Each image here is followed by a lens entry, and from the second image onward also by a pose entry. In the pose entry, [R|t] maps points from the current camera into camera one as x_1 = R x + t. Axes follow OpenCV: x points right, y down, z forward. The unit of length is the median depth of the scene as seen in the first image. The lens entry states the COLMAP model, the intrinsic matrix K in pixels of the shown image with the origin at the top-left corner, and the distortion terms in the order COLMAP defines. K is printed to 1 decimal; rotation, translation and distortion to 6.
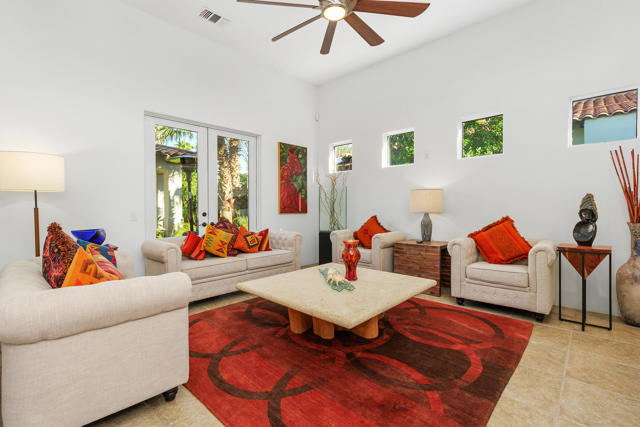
lens RADIAL K [[290.3, 0, 317.6], [0, 290.3, 207.7], [0, 0, 1]] dist [0.006491, -0.002327]
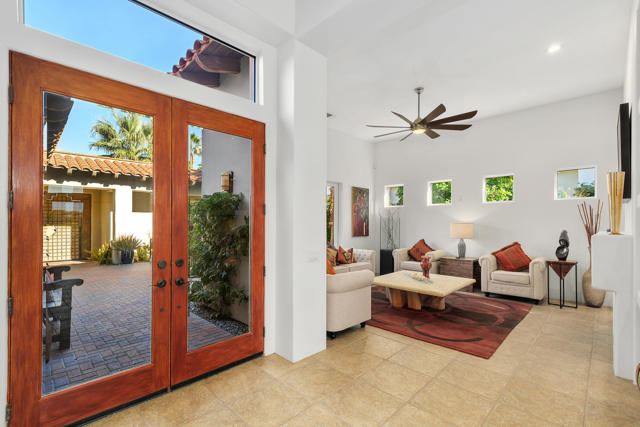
lens RADIAL K [[290.3, 0, 315.3], [0, 290.3, 220.4], [0, 0, 1]] dist [0.006491, -0.002327]
pose [[0.999651, 0.004878, -0.025966, -0.424392], [-0.005139, 0.999937, -0.010012, -0.068738], [0.025915, 0.010142, 0.999613, -0.644882]]
